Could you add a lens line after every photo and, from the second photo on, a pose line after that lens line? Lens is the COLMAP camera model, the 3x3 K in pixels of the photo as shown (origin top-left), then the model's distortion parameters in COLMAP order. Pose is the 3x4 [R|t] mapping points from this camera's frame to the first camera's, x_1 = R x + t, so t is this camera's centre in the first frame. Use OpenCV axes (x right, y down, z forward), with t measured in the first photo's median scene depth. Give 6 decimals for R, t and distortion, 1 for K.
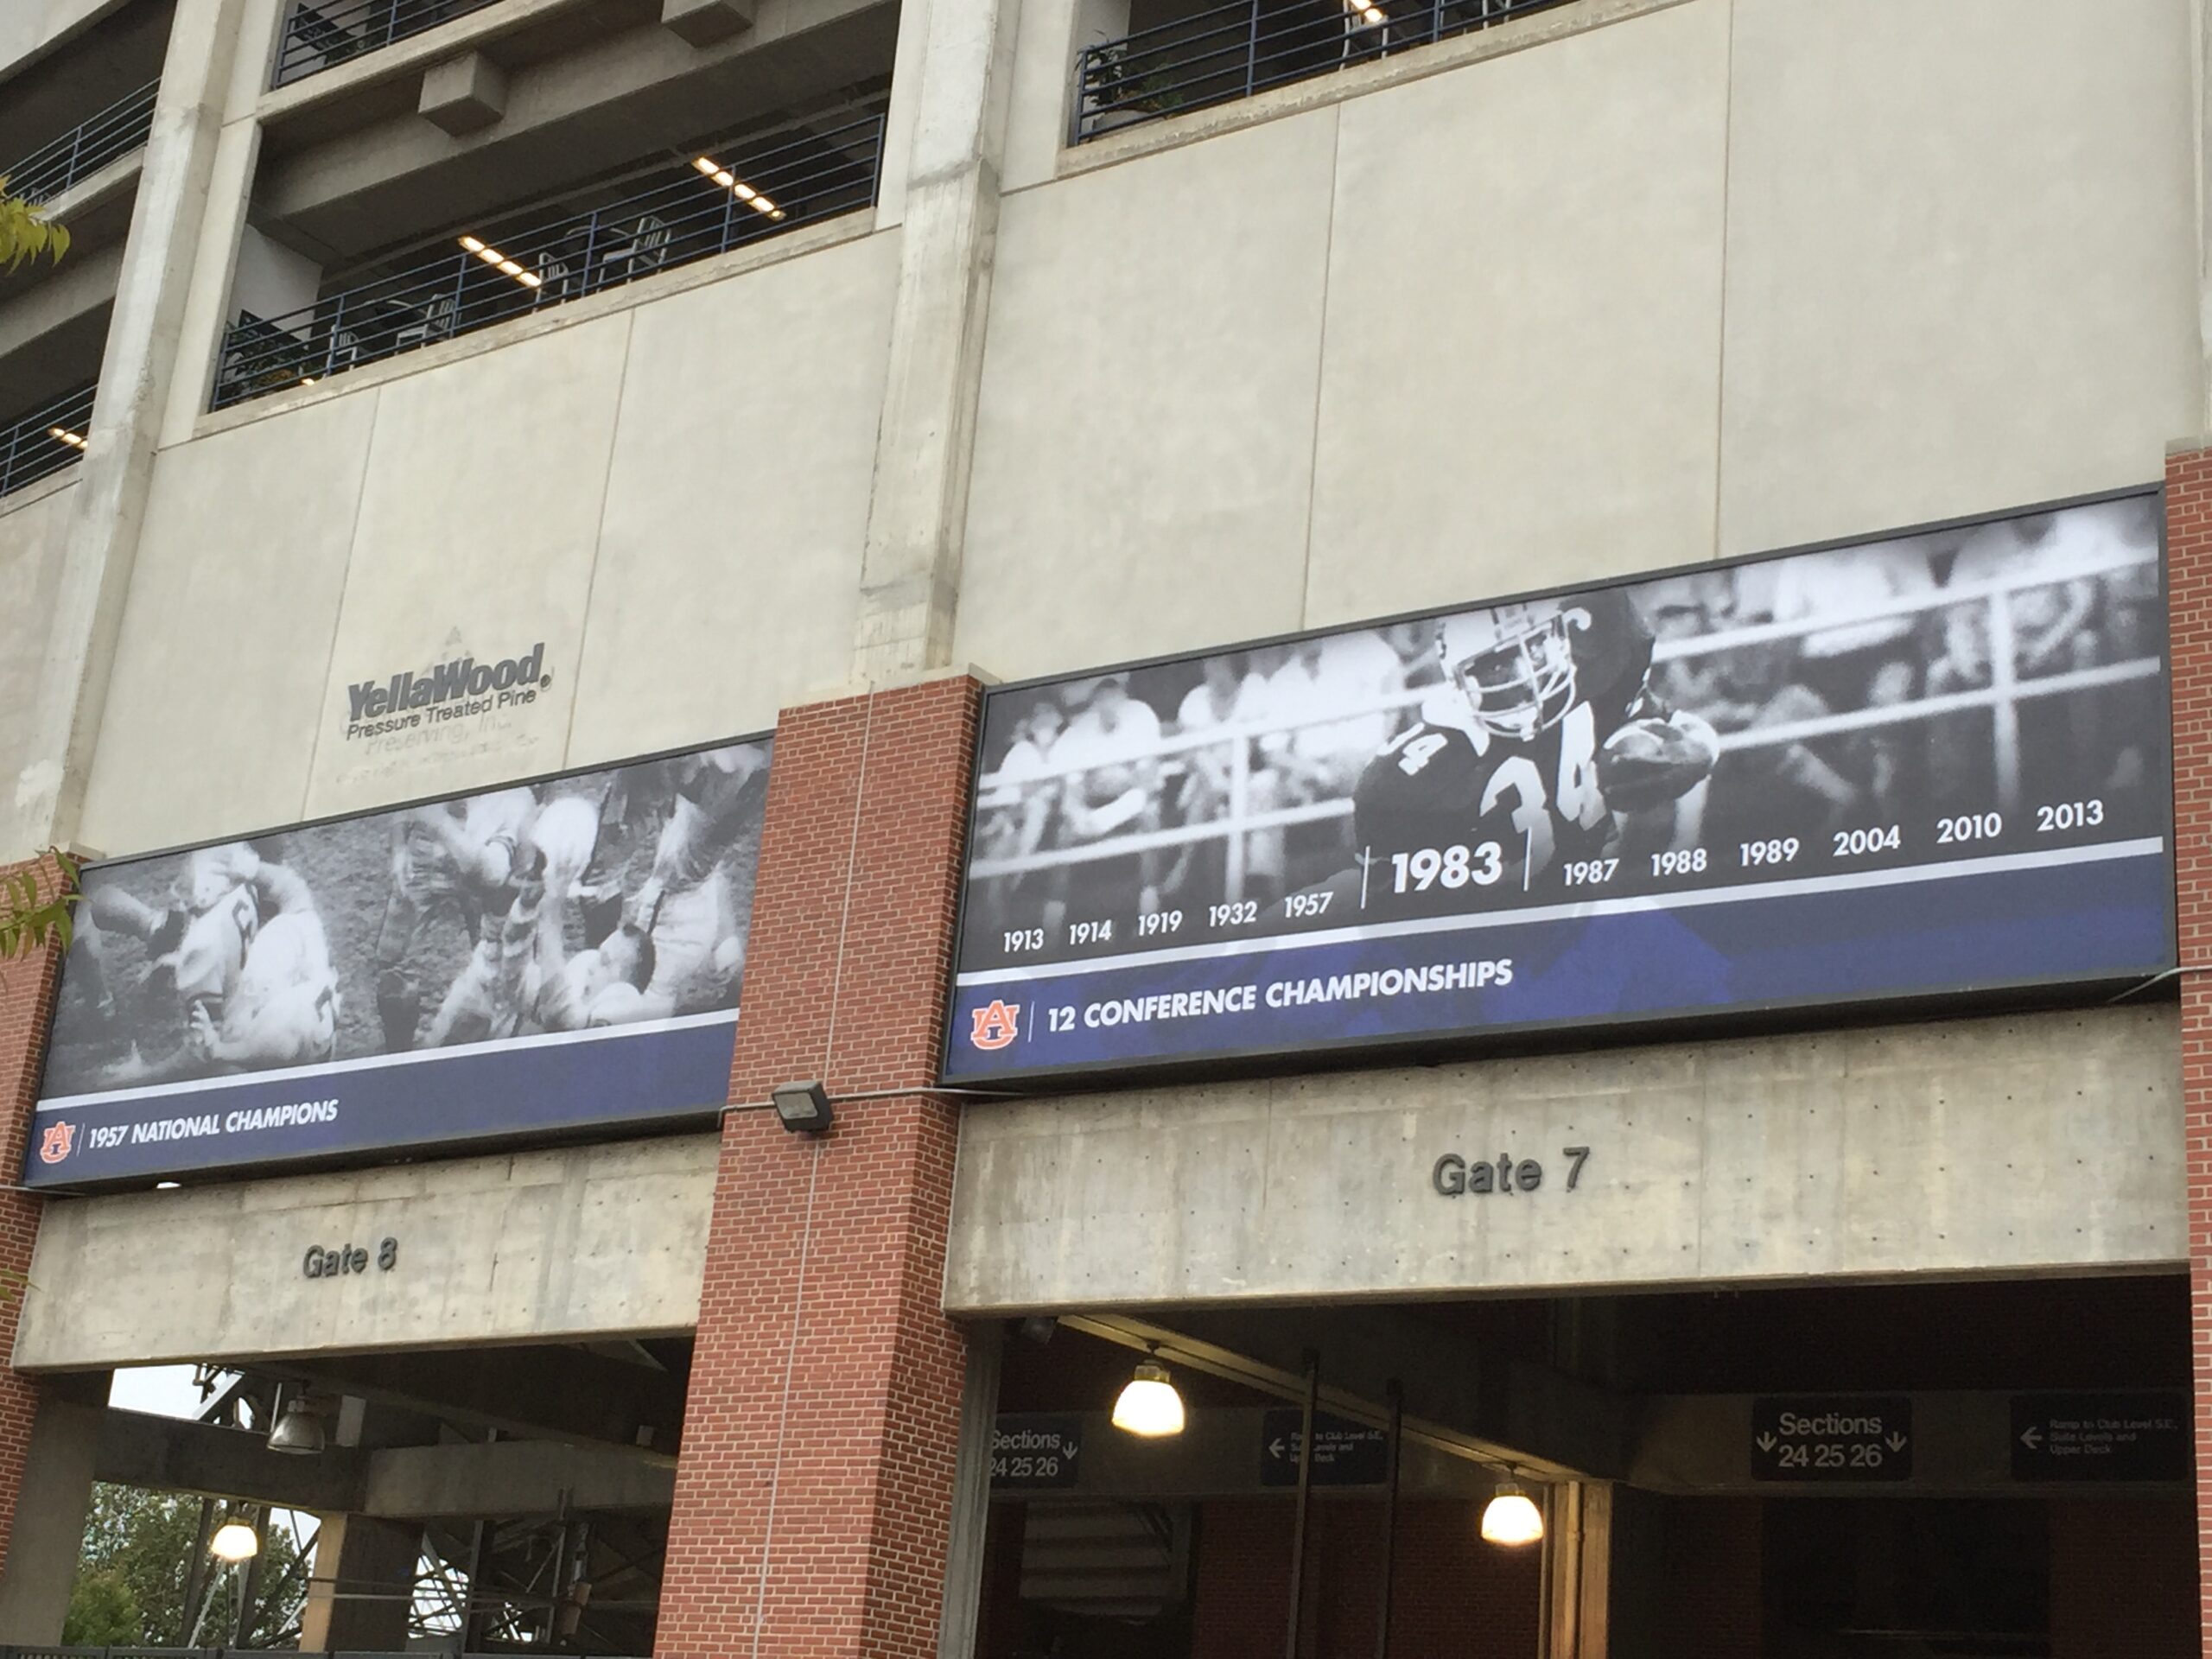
lens RADIAL K [[3203.1, 0, 1106.0], [0, 3203.1, 829.5], [0, 0, 1]] dist [0.032313, 0.066120]
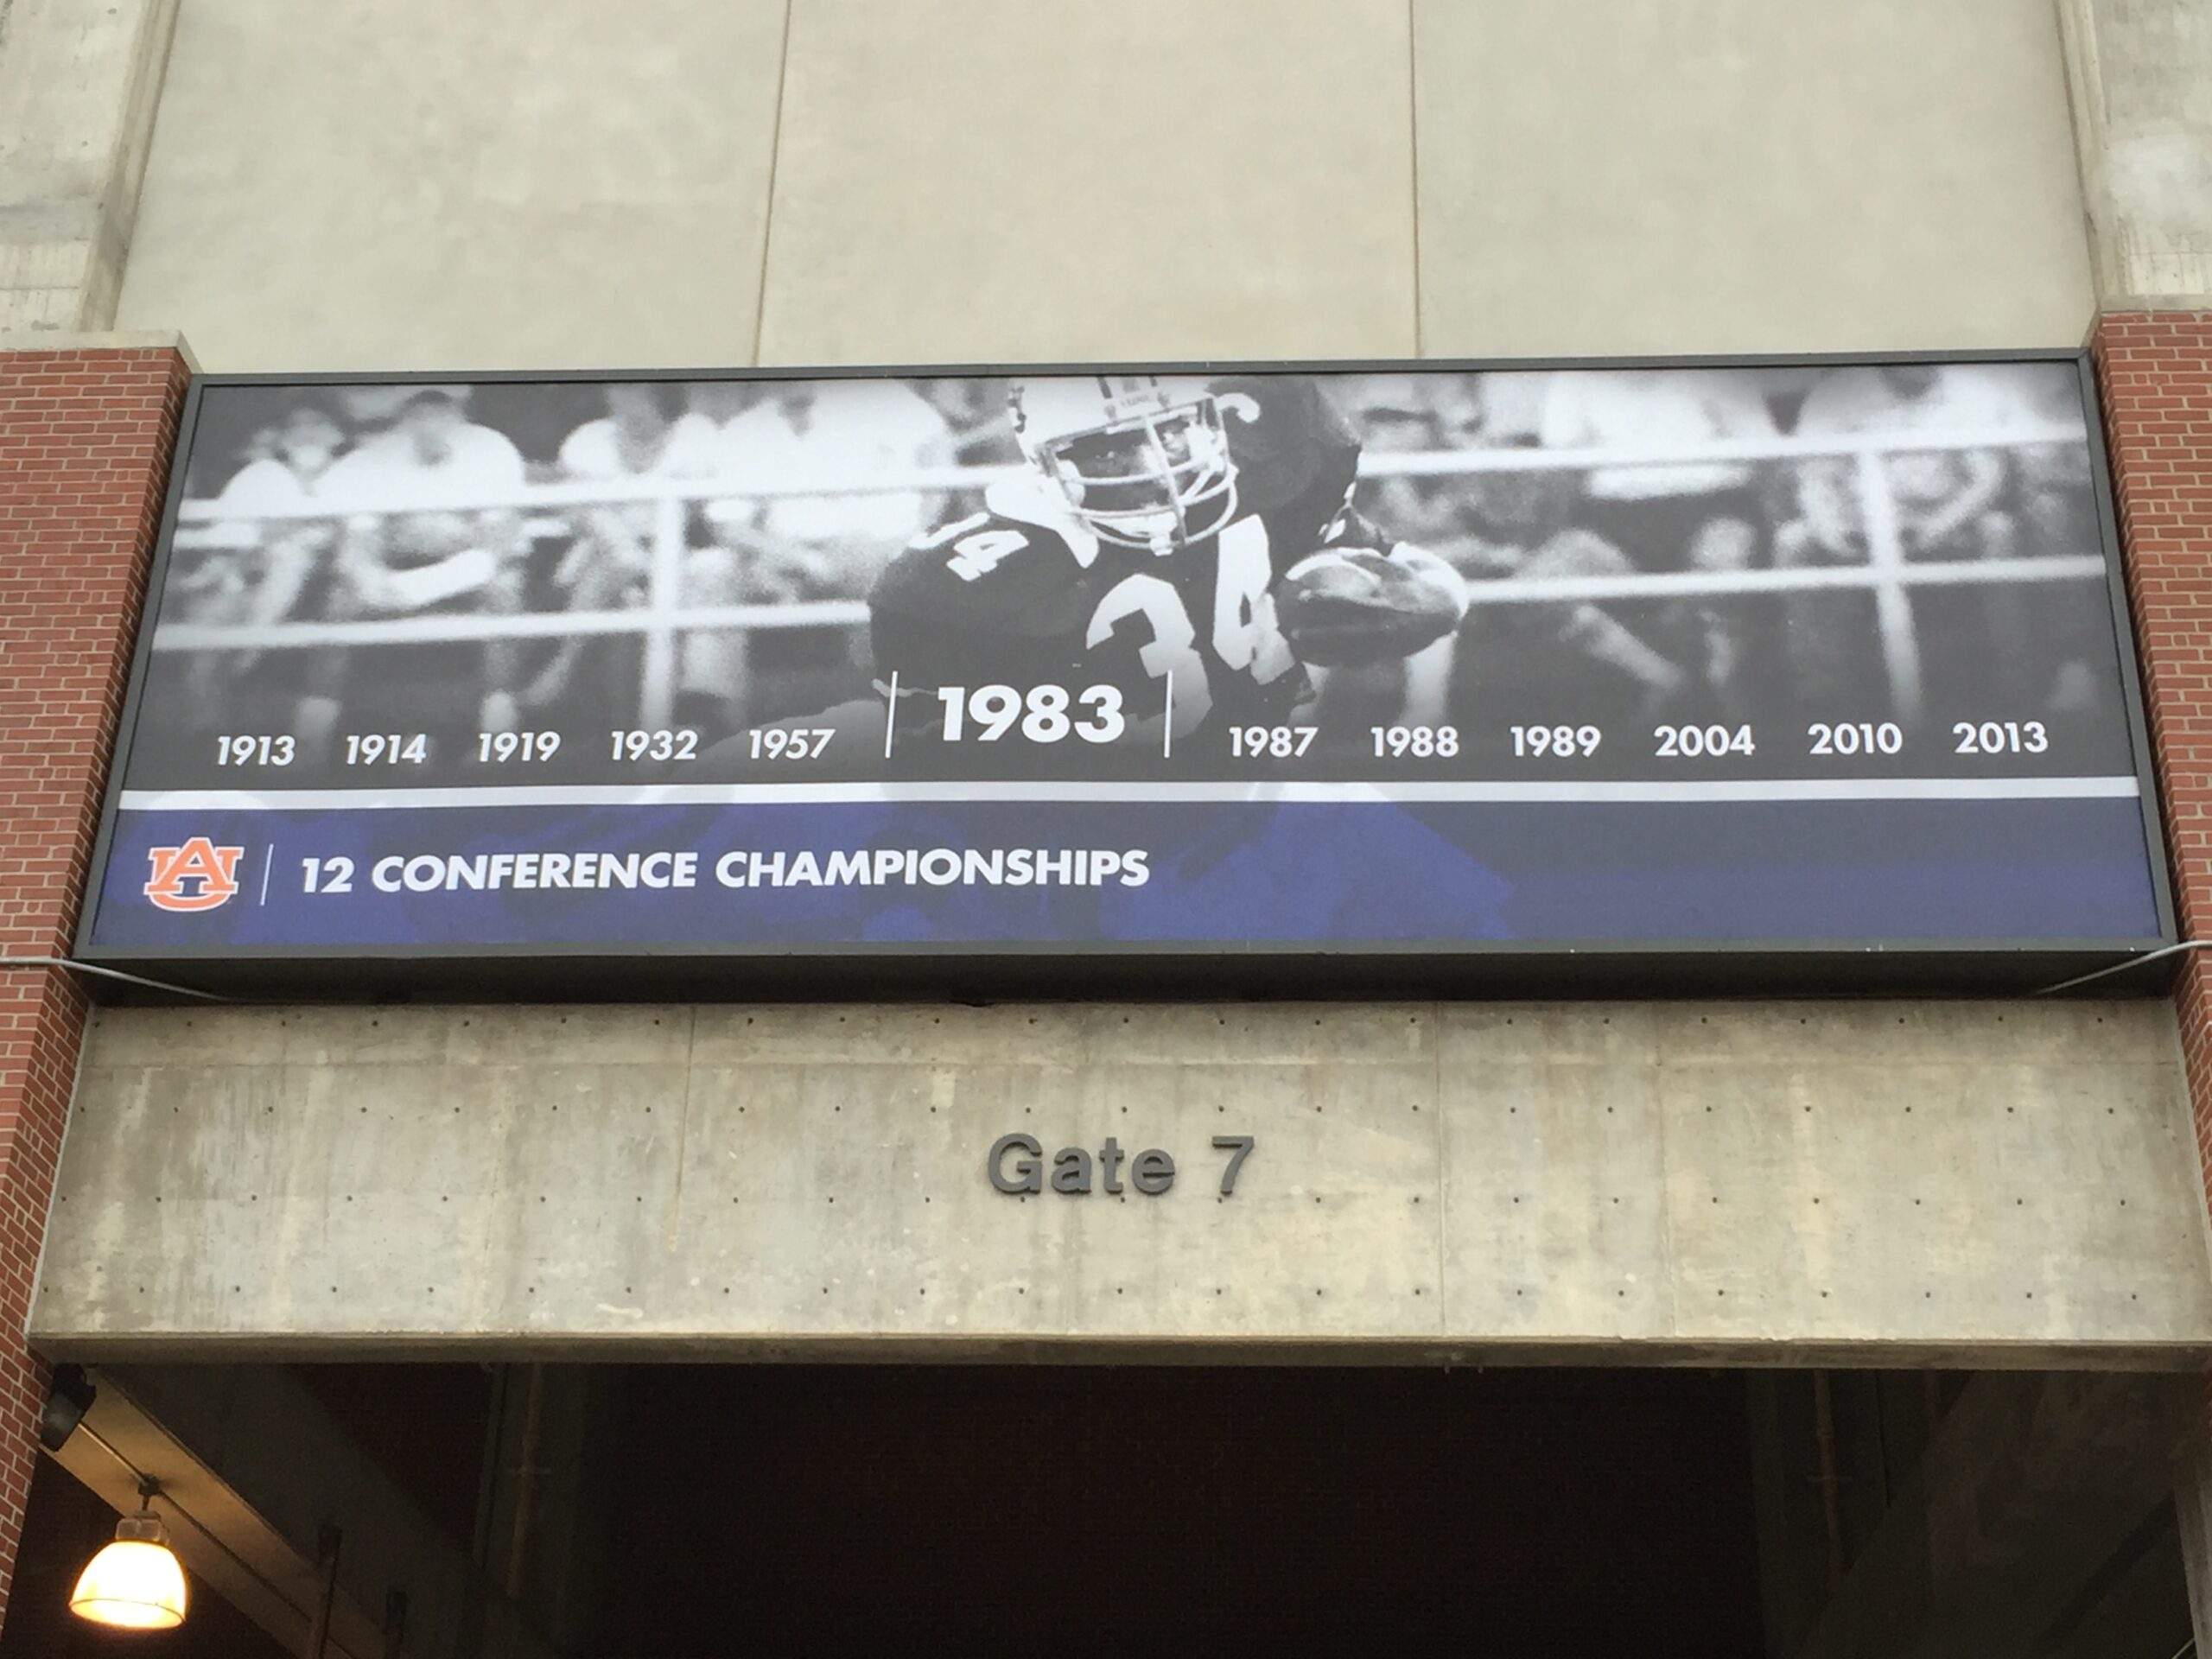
lens RADIAL K [[3203.1, 0, 1106.0], [0, 3203.1, 829.5], [0, 0, 1]] dist [0.032313, 0.066120]
pose [[0.856769, 0.187944, 0.480232, -0.194506], [-0.120964, 0.978486, -0.167133, 0.144223], [-0.501312, 0.085104, 0.861071, 0.423612]]
